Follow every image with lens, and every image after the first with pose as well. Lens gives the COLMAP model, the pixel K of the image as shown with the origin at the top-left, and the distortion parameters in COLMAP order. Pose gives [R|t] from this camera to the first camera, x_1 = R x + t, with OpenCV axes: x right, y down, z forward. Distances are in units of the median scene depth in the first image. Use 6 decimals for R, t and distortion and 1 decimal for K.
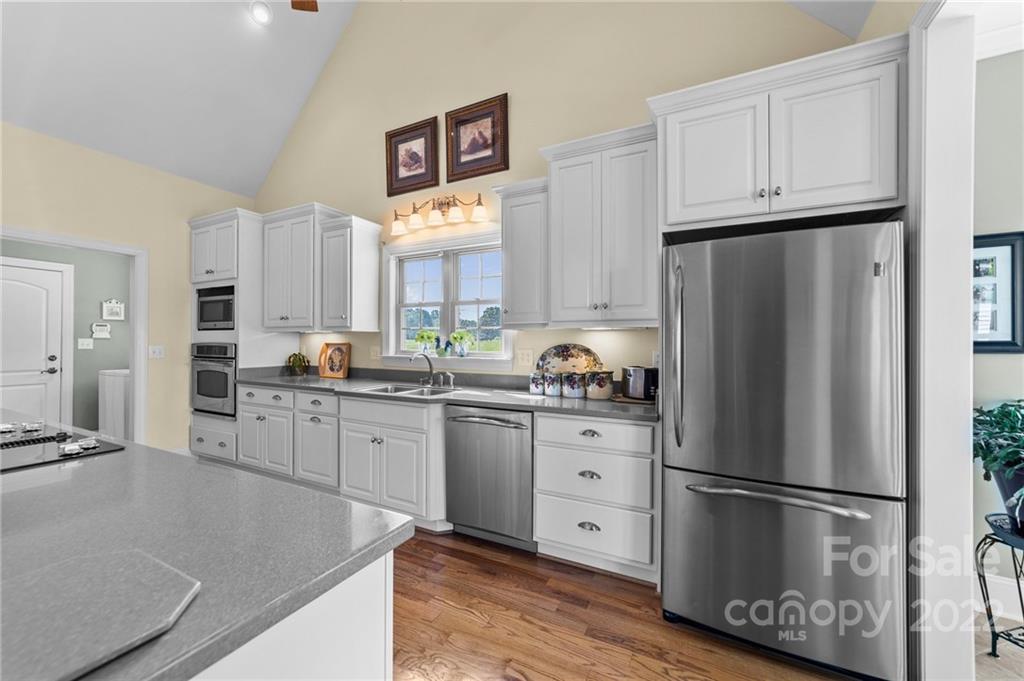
lens RADIAL K [[395.4, 0, 512.4], [0, 395.4, 339.9], [0, 0, 1]] dist [-0.015374, 0.003064]
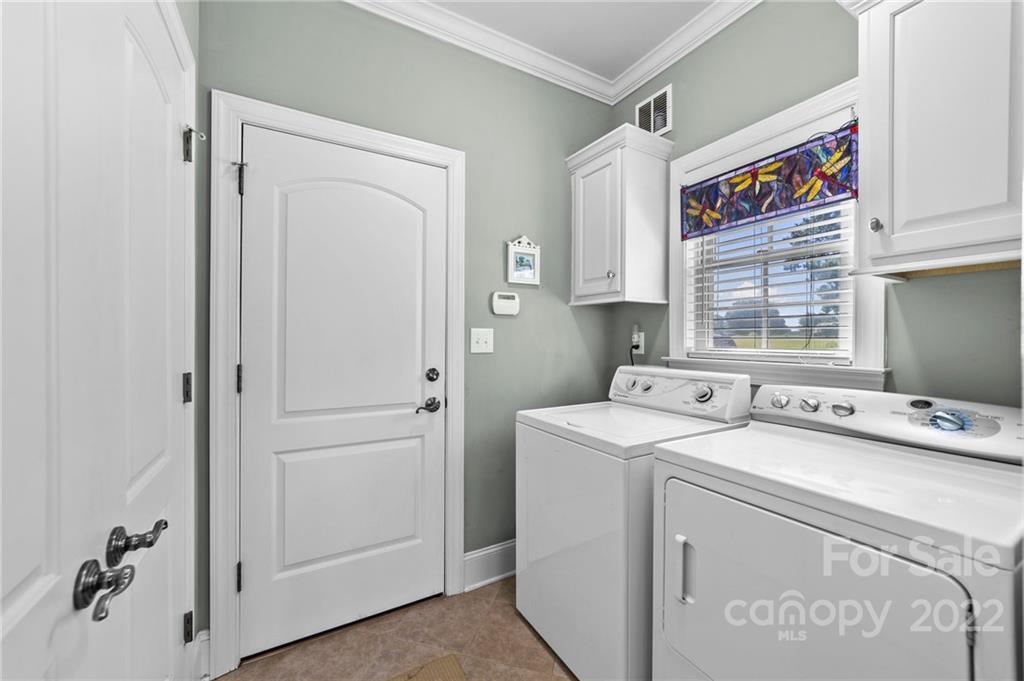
lens RADIAL K [[395.4, 0, 506.5], [0, 395.4, 337.4], [0, 0, 1]] dist [-0.015374, 0.003064]
pose [[0.837306, -0.004267, -0.546718, -0.878389], [0.005309, 0.999986, 0.000326, 0.007080], [0.546709, -0.003175, 0.837317, 0.685252]]
